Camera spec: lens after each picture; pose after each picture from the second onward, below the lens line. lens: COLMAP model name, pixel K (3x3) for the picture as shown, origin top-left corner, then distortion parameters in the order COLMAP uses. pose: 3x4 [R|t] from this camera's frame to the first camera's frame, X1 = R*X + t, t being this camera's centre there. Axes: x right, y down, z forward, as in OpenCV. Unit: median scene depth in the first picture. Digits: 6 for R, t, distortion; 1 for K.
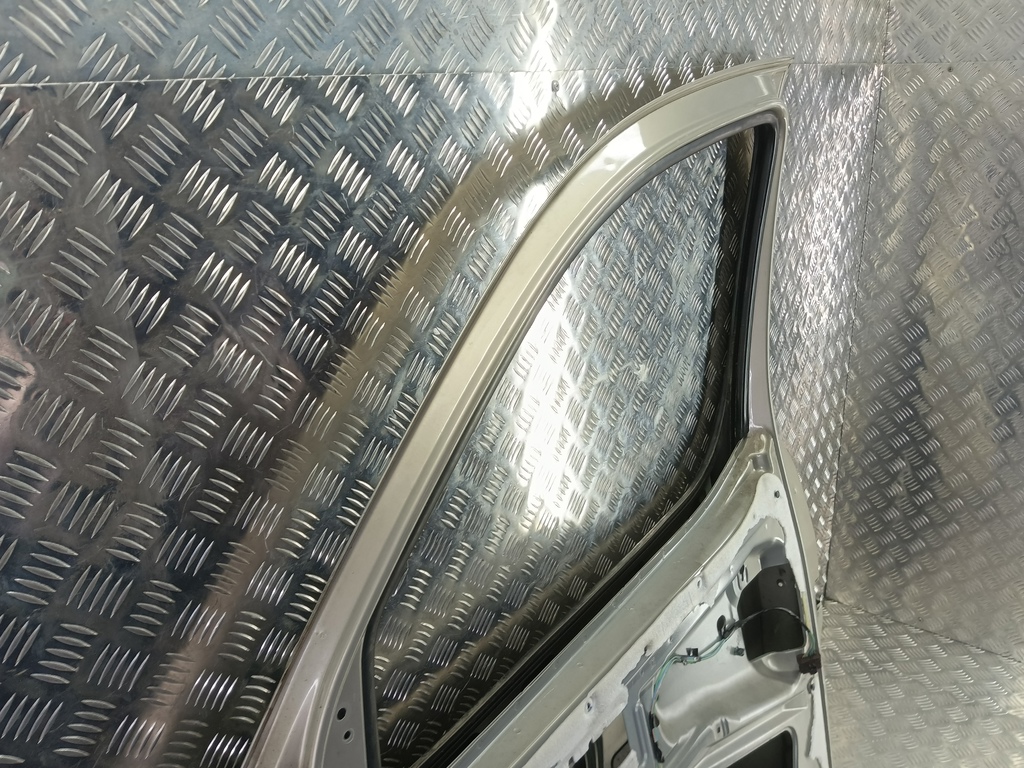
lens RADIAL K [[830.2, 0, 512.0], [0, 830.2, 384.0], [0, 0, 1]] dist [0.121386, -0.243341]
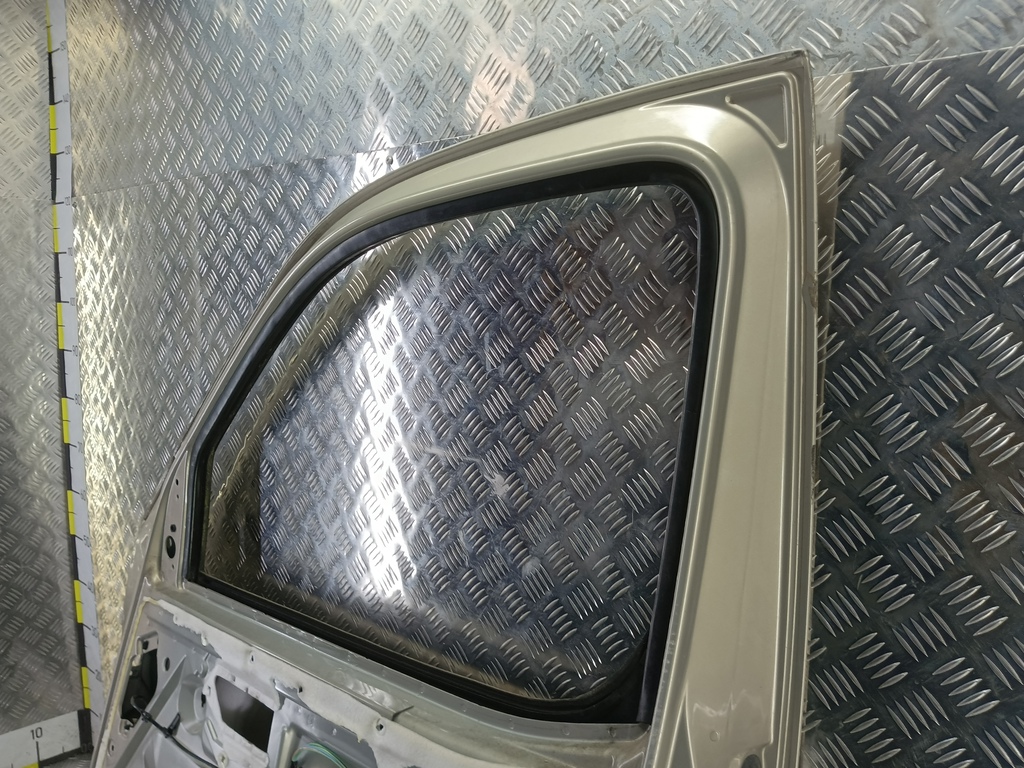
lens RADIAL K [[823.8, 0, 517.6], [0, 823.8, 368.6], [0, 0, 1]] dist [0.101366, -0.242543]
pose [[-0.082089, 0.146577, -0.985787, 1.101309], [-0.342582, 0.924702, 0.166022, -0.305776], [0.935895, 0.351342, -0.025694, 1.169016]]
